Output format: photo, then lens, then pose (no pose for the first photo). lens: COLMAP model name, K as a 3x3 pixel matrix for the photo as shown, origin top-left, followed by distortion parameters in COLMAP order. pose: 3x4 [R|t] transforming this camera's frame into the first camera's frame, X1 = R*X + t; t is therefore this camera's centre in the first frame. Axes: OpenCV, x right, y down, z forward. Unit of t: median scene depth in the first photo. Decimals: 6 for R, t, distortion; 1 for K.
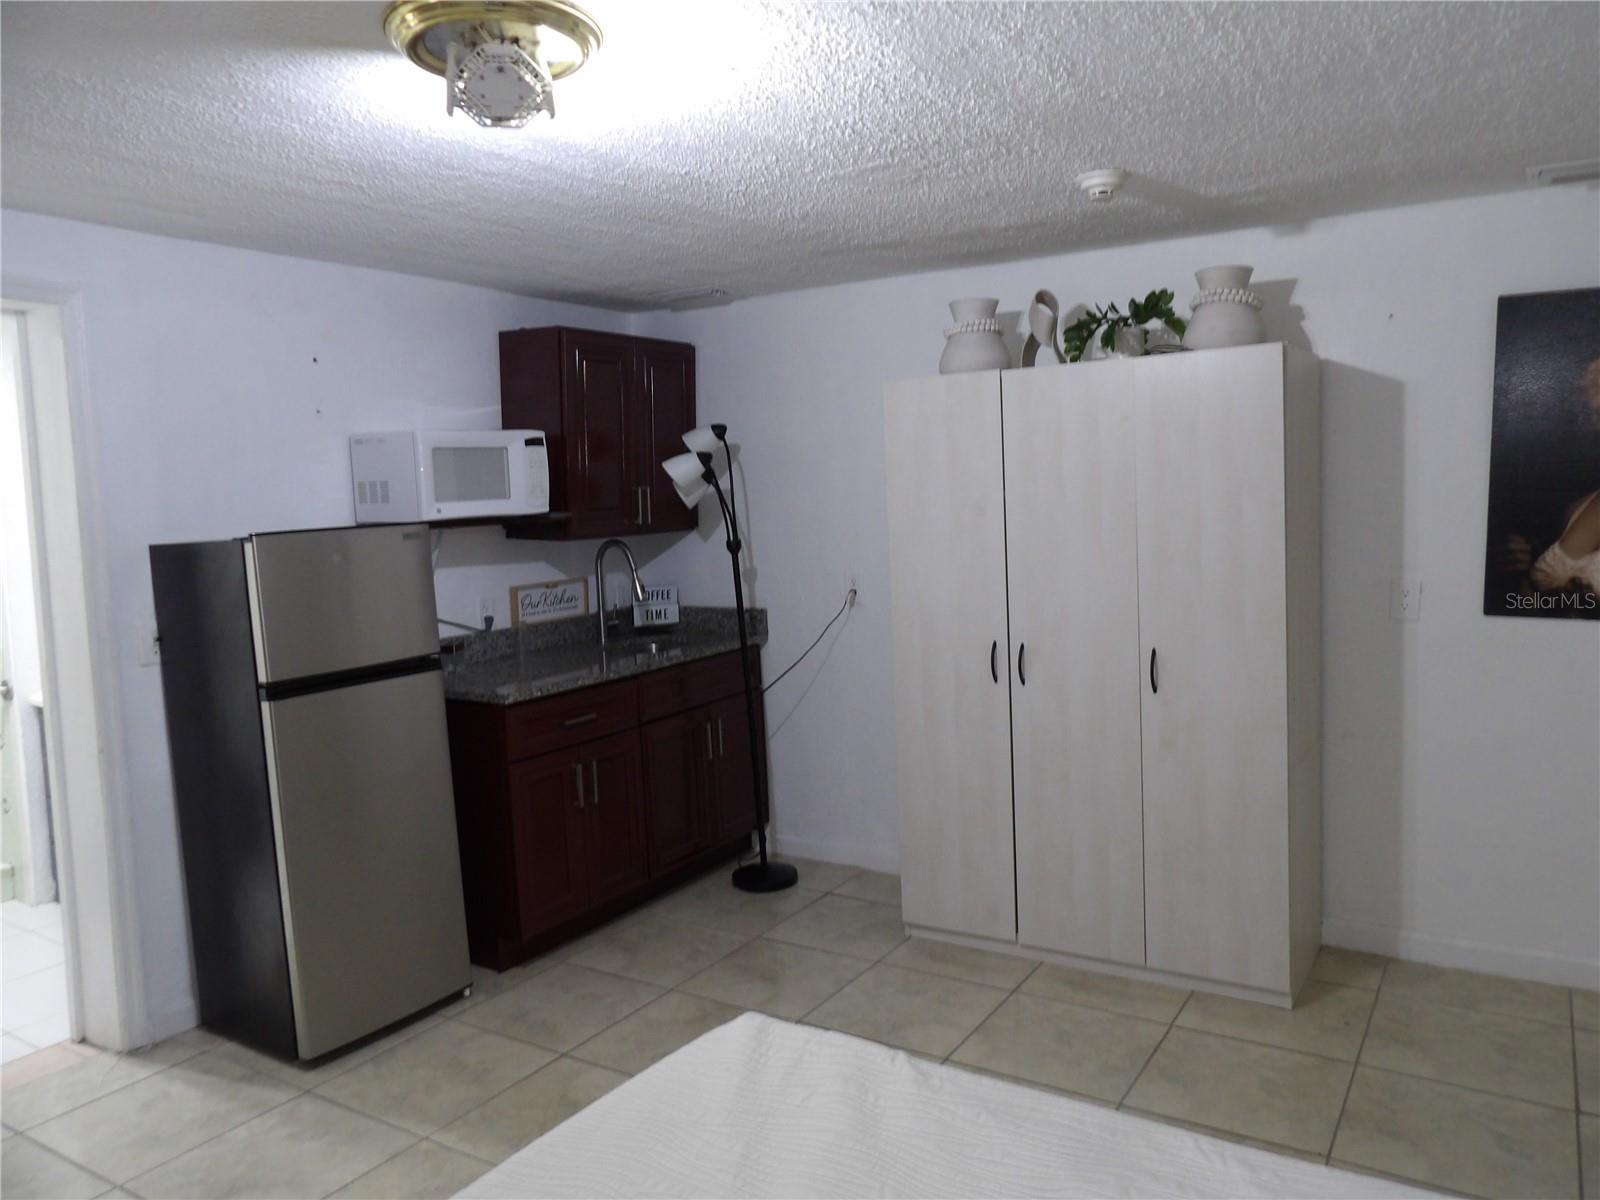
lens RADIAL K [[1153.3, 0, 801.4], [0, 1153.3, 602.6], [0, 0, 1]] dist [-0.018328, 0.037648]
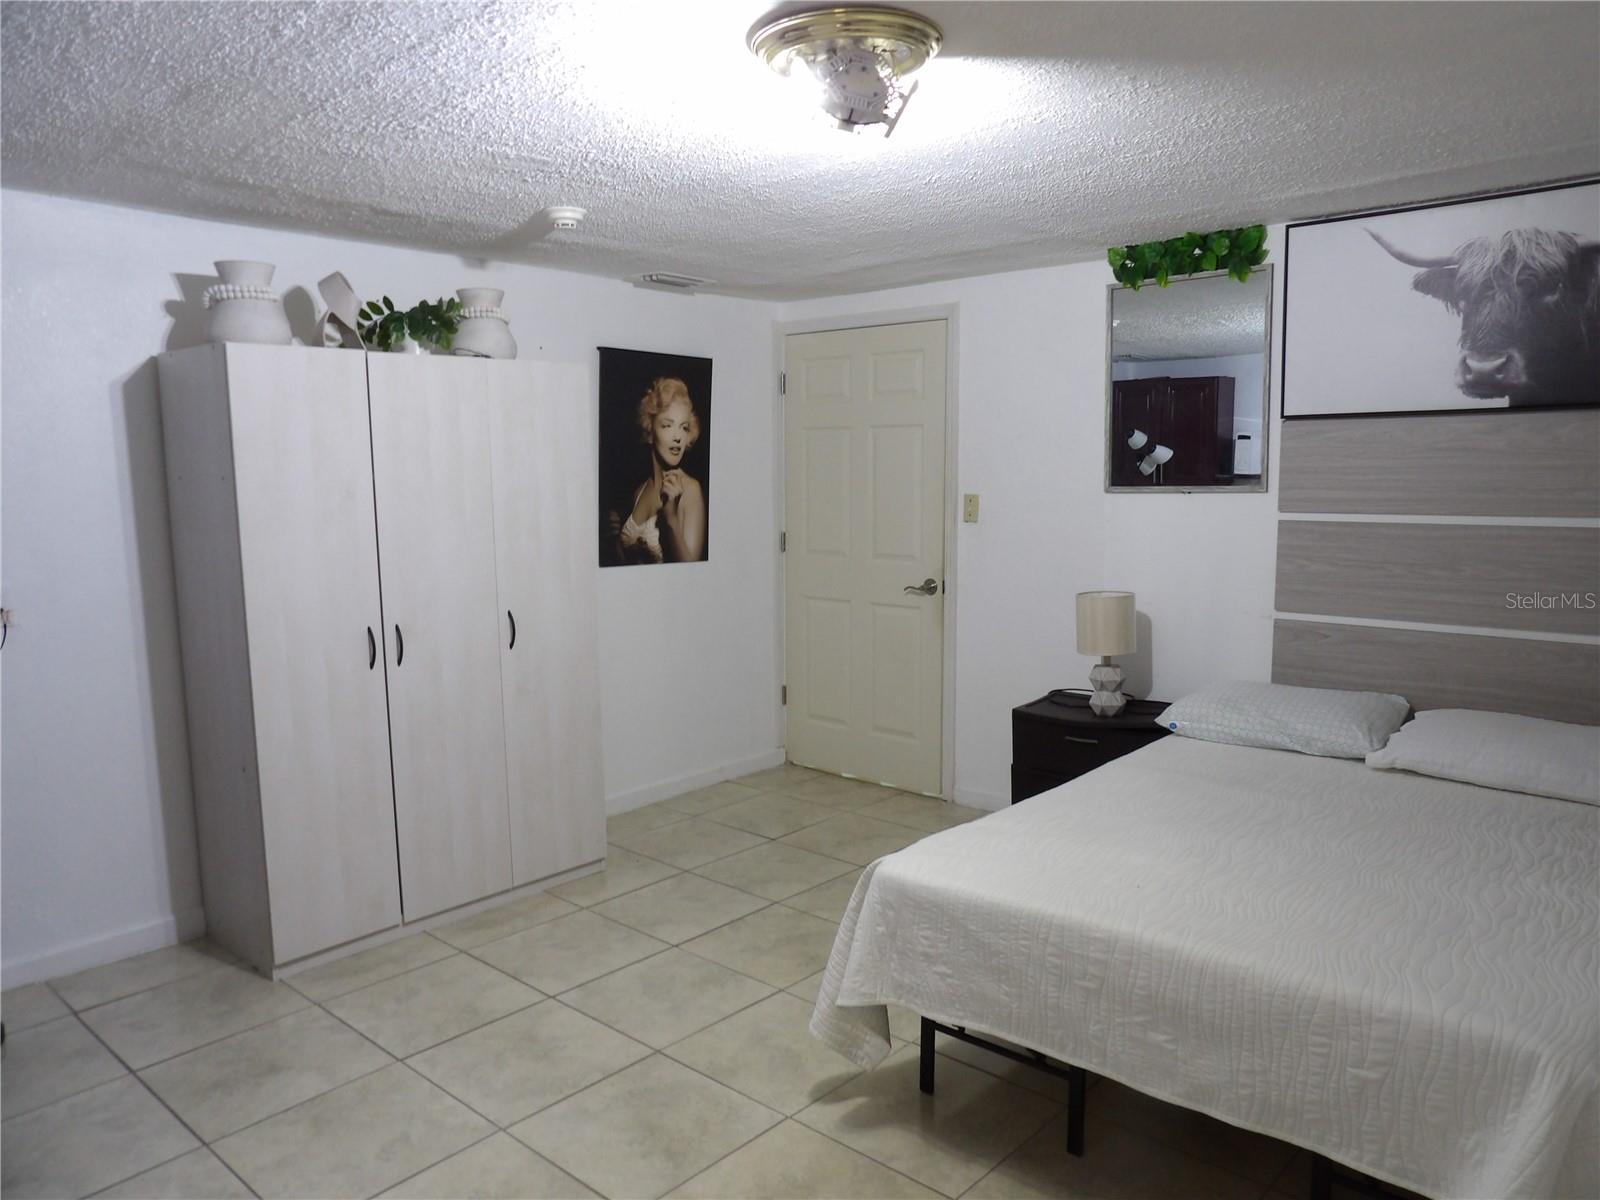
lens RADIAL K [[1153.3, 0, 799.7], [0, 1153.3, 597.2], [0, 0, 1]] dist [-0.018328, 0.037648]
pose [[0.179612, -0.079636, 0.980509, -0.792541], [0.105376, 0.992541, 0.061310, -0.013978], [-0.978077, 0.092310, 0.186664, 0.498012]]
